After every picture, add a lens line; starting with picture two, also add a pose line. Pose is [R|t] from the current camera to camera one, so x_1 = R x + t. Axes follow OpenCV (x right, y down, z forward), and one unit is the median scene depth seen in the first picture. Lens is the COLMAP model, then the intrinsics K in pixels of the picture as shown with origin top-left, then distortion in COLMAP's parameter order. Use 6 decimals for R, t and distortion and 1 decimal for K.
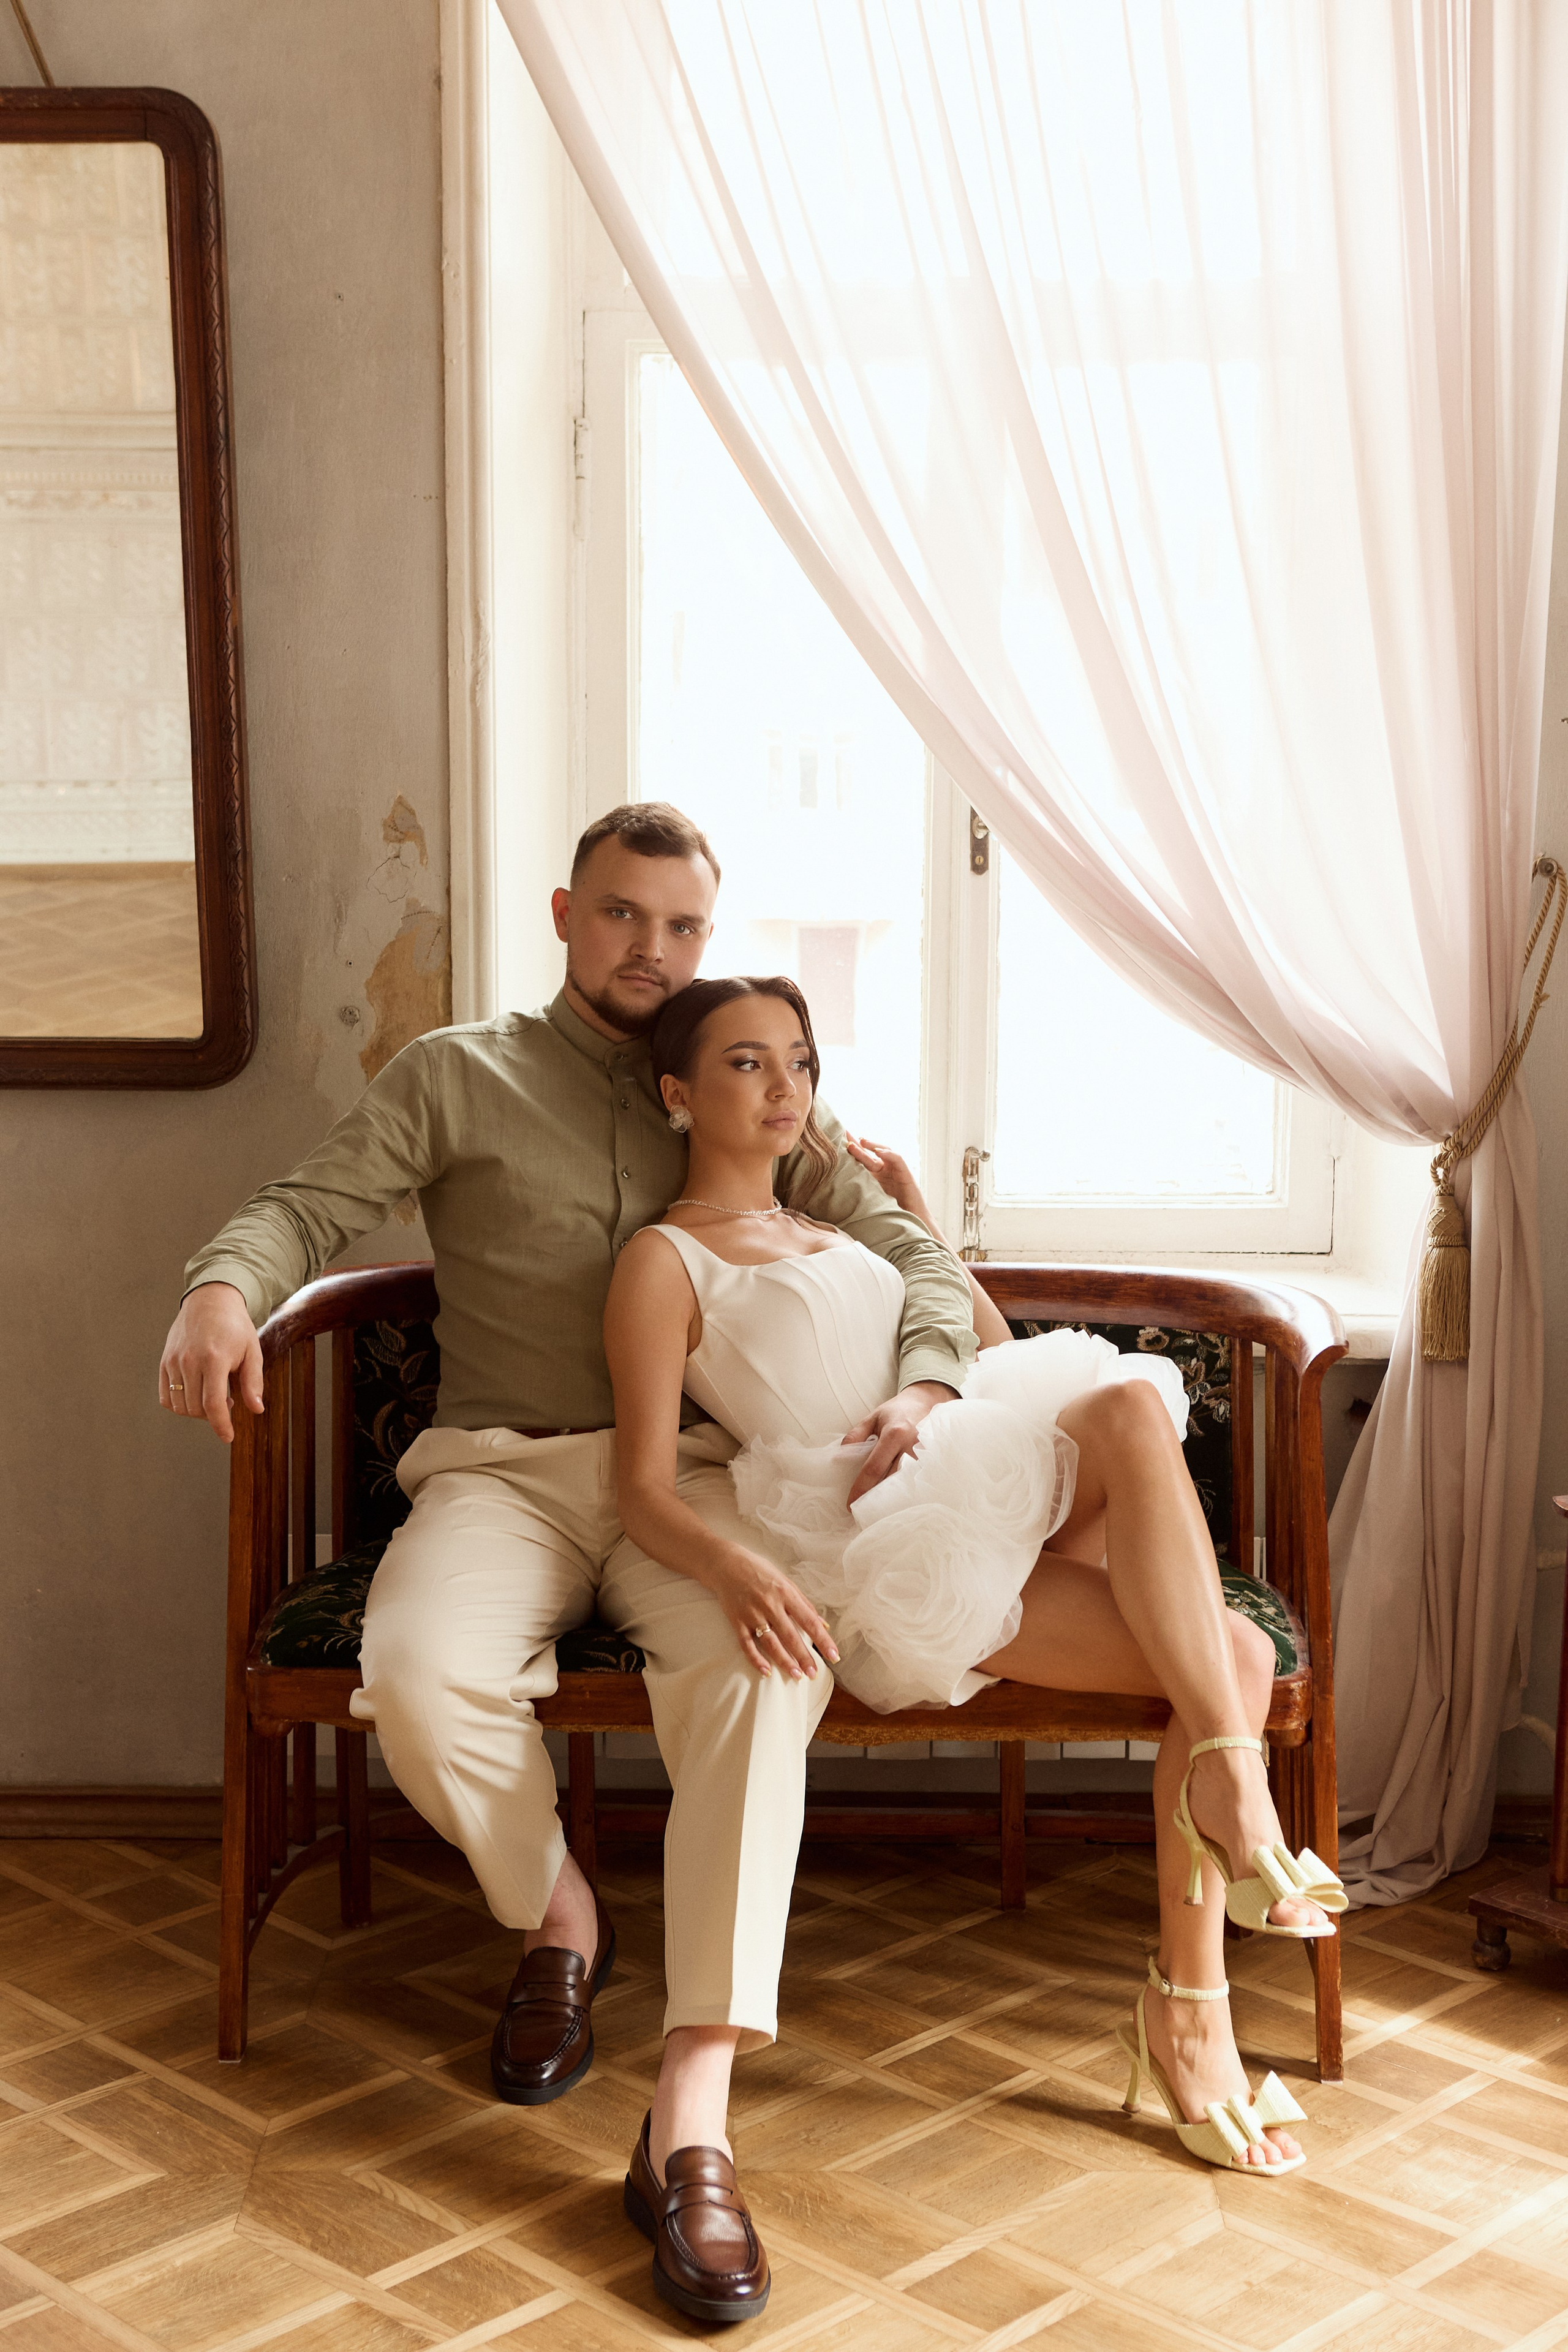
lens RADIAL K [[3355.4, 0, 782.9], [0, 3355.4, 1175.9], [0, 0, 1]] dist [0.149159, 0.000000]
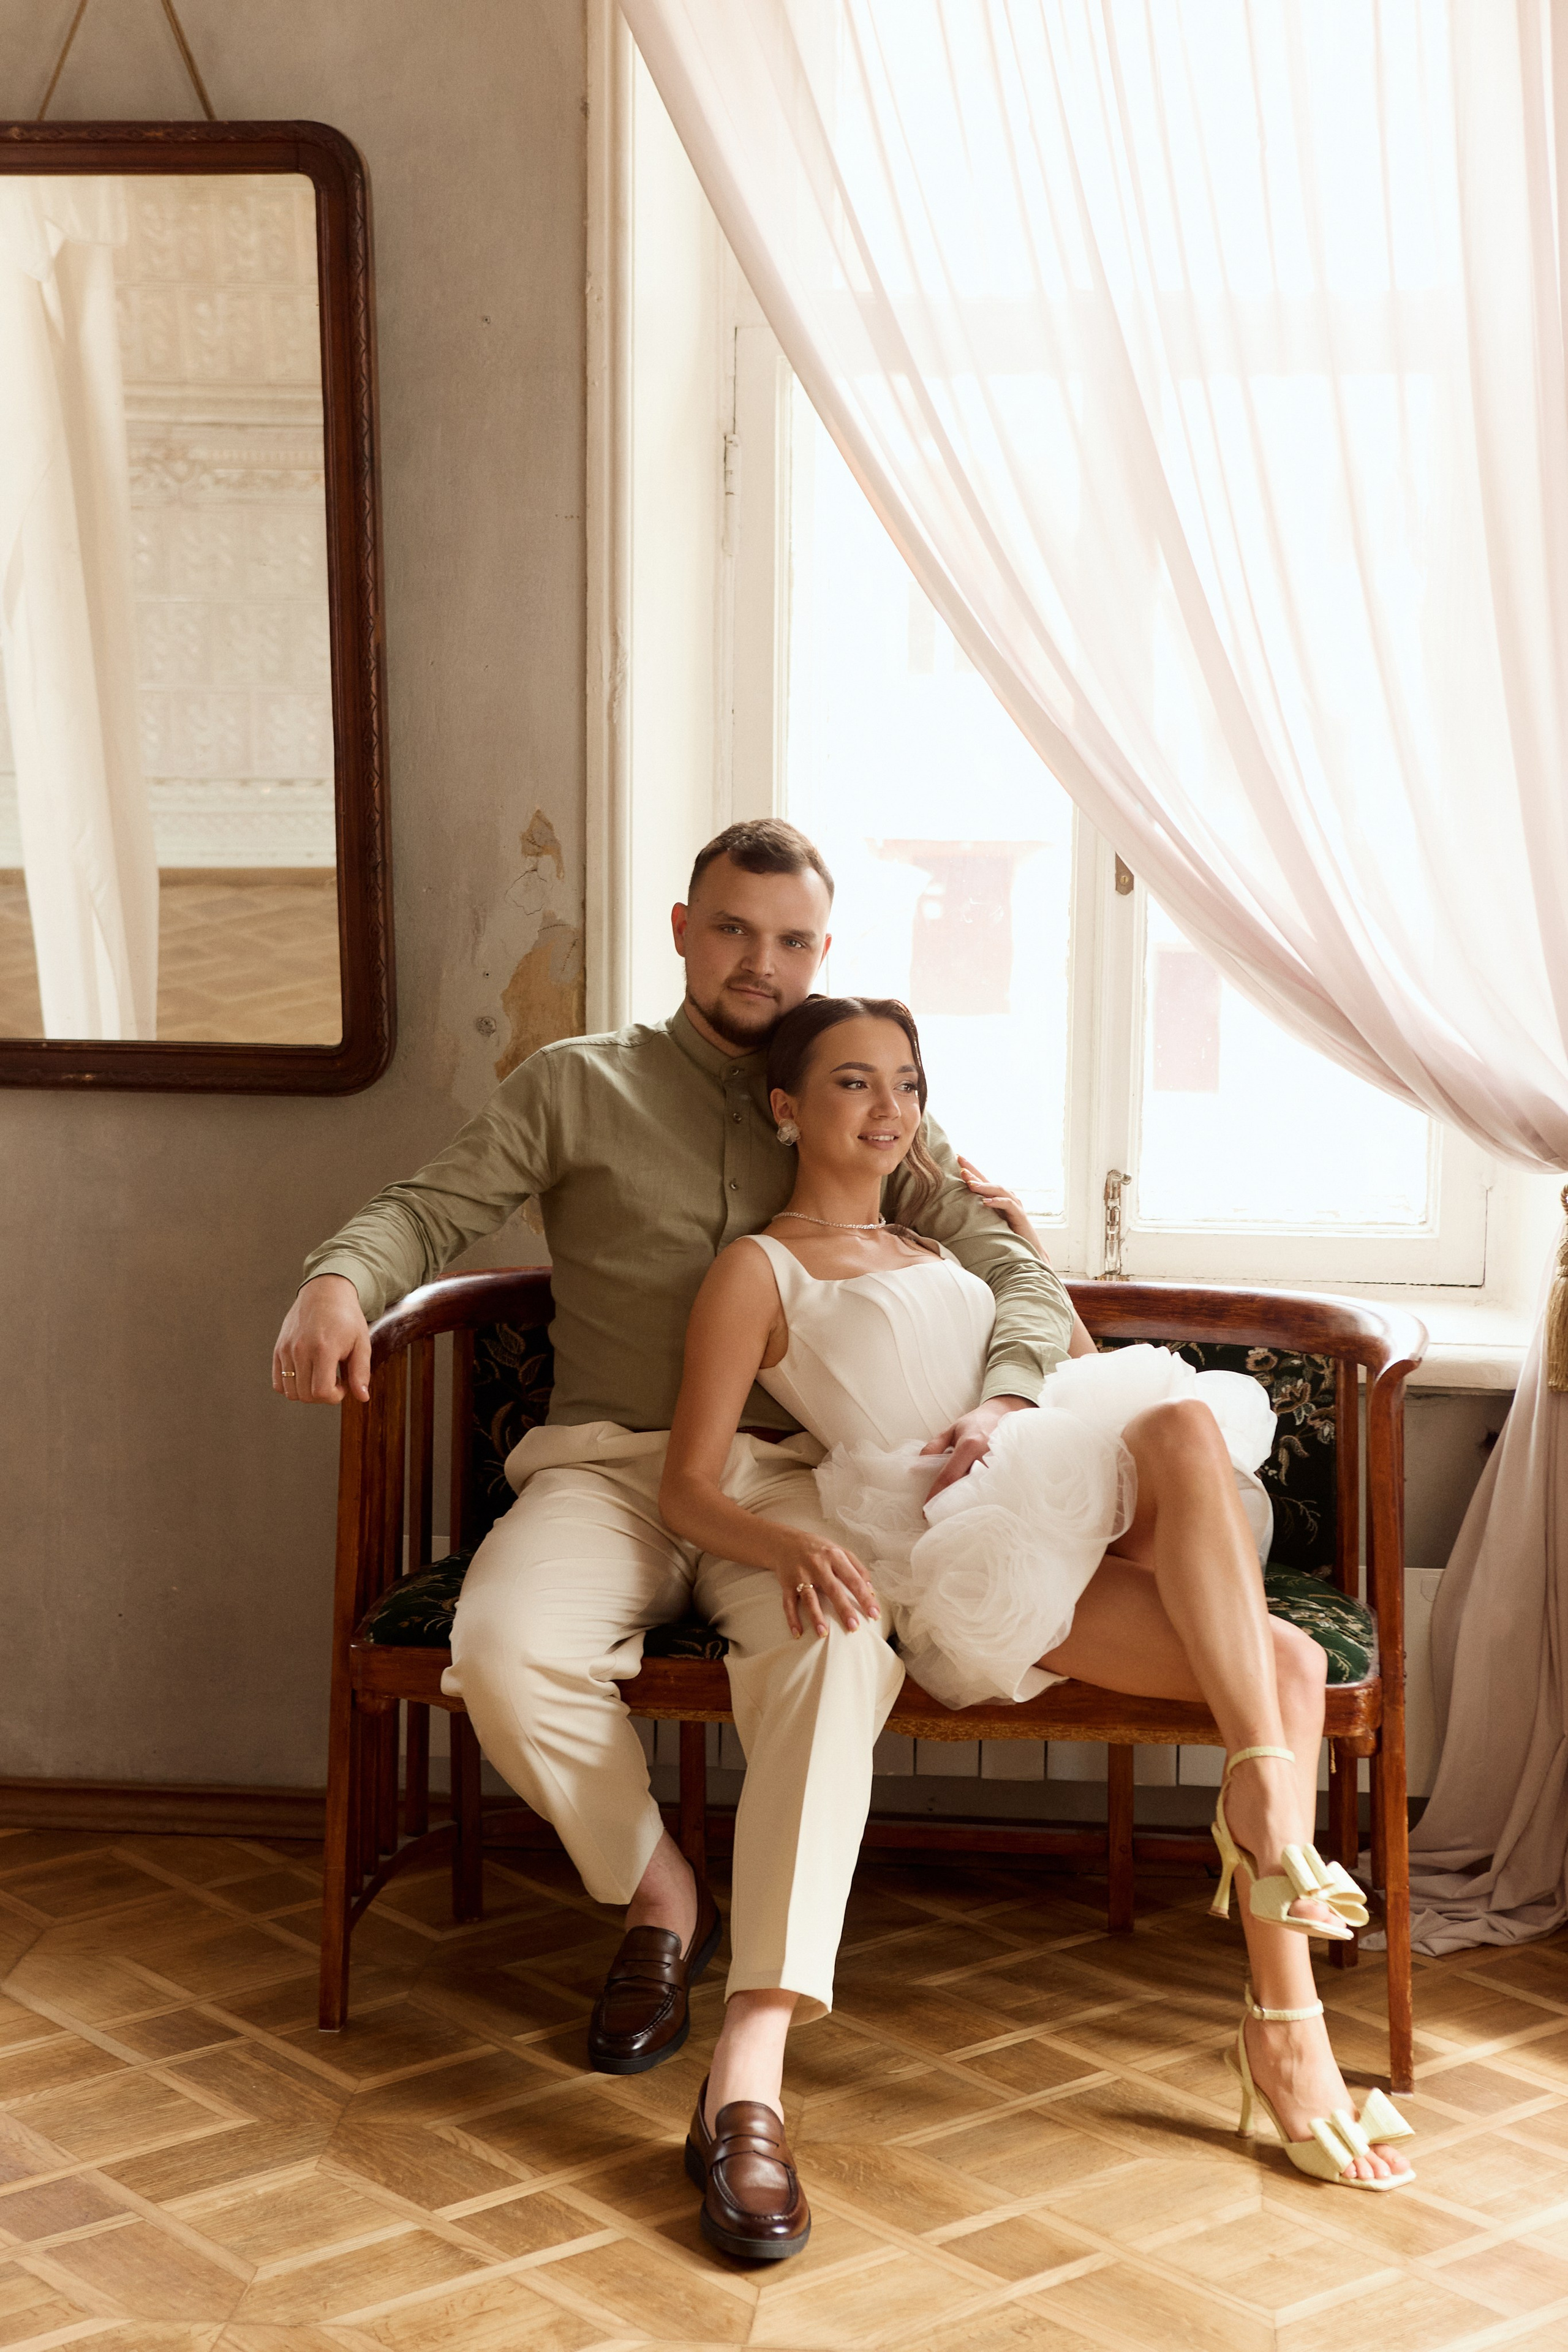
lens RADIAL K [[3952.5, 0, 781.5], [0, 3952.5, 1187.0], [0, 0, 1]] dist [0.287224, 0.000000]
pose [[0.995636, 0.020151, -0.091118, 0.076558], [-0.021363, 0.999696, -0.012345, 0.015133], [0.090842, 0.014238, 0.995764, -0.197309]]
